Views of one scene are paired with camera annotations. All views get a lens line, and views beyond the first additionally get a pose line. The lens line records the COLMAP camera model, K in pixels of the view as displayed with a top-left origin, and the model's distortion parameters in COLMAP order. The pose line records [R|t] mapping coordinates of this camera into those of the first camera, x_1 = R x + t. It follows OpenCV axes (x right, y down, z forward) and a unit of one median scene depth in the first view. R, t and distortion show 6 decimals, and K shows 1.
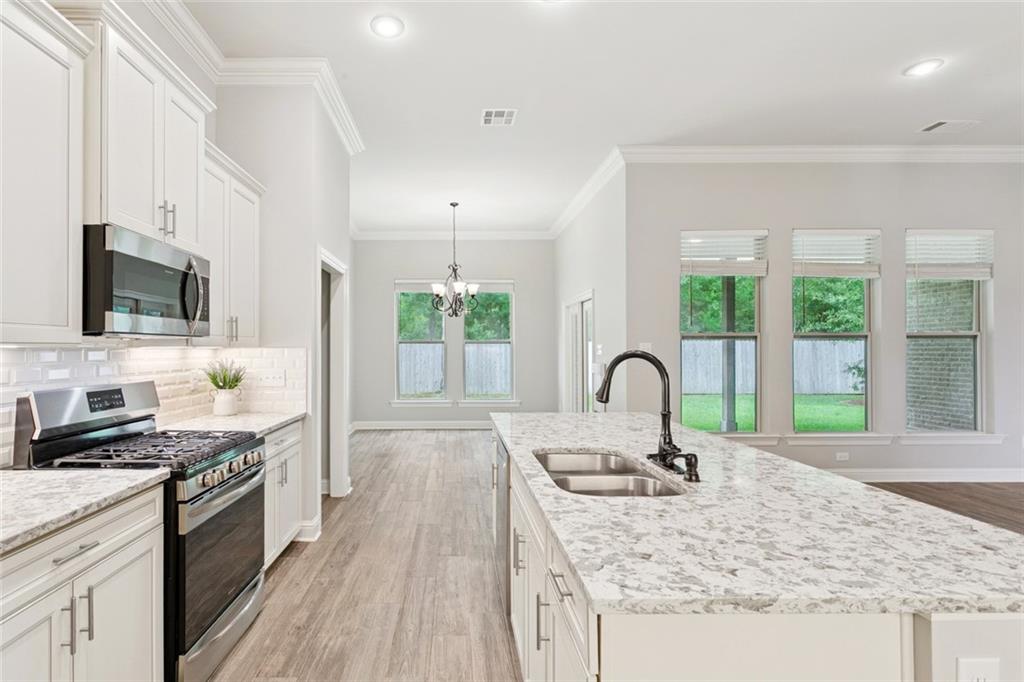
lens RADIAL K [[506.5, 0, 456.8], [0, 506.5, 348.3], [0, 0, 1]] dist [0.000196, 0.000935]
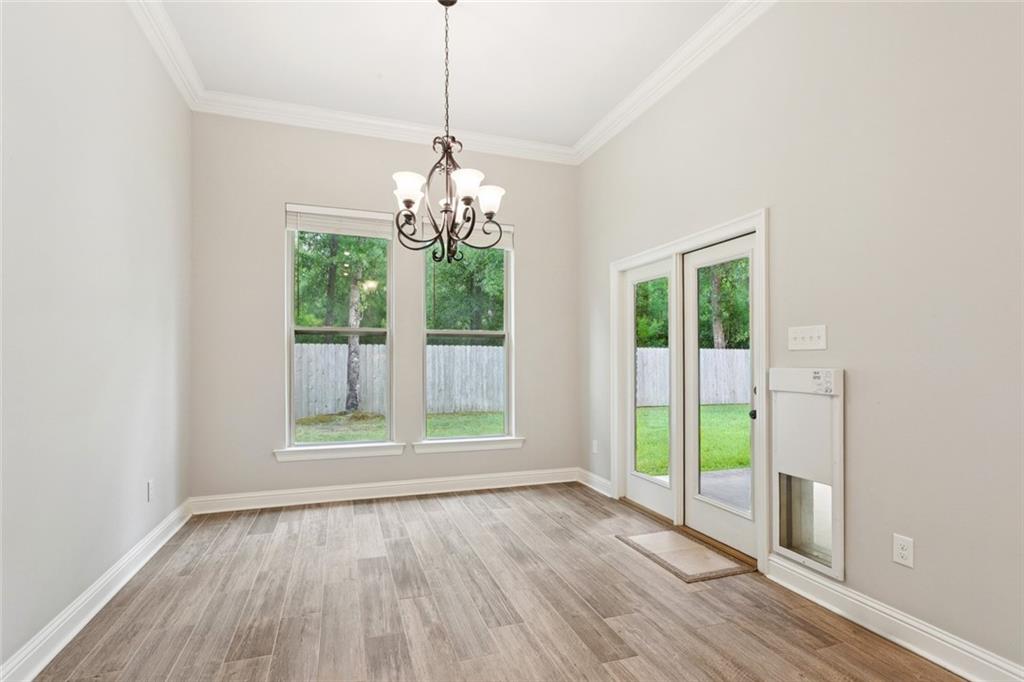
lens RADIAL K [[496.8, 0, 532.9], [0, 496.8, 357.4], [0, 0, 1]] dist [-0.019632, 0.000082]
pose [[0.938360, 0.004964, 0.345623, -0.106576], [-0.003643, 0.999983, -0.004473, 0.026785], [-0.345640, 0.002939, 0.938363, 0.787784]]
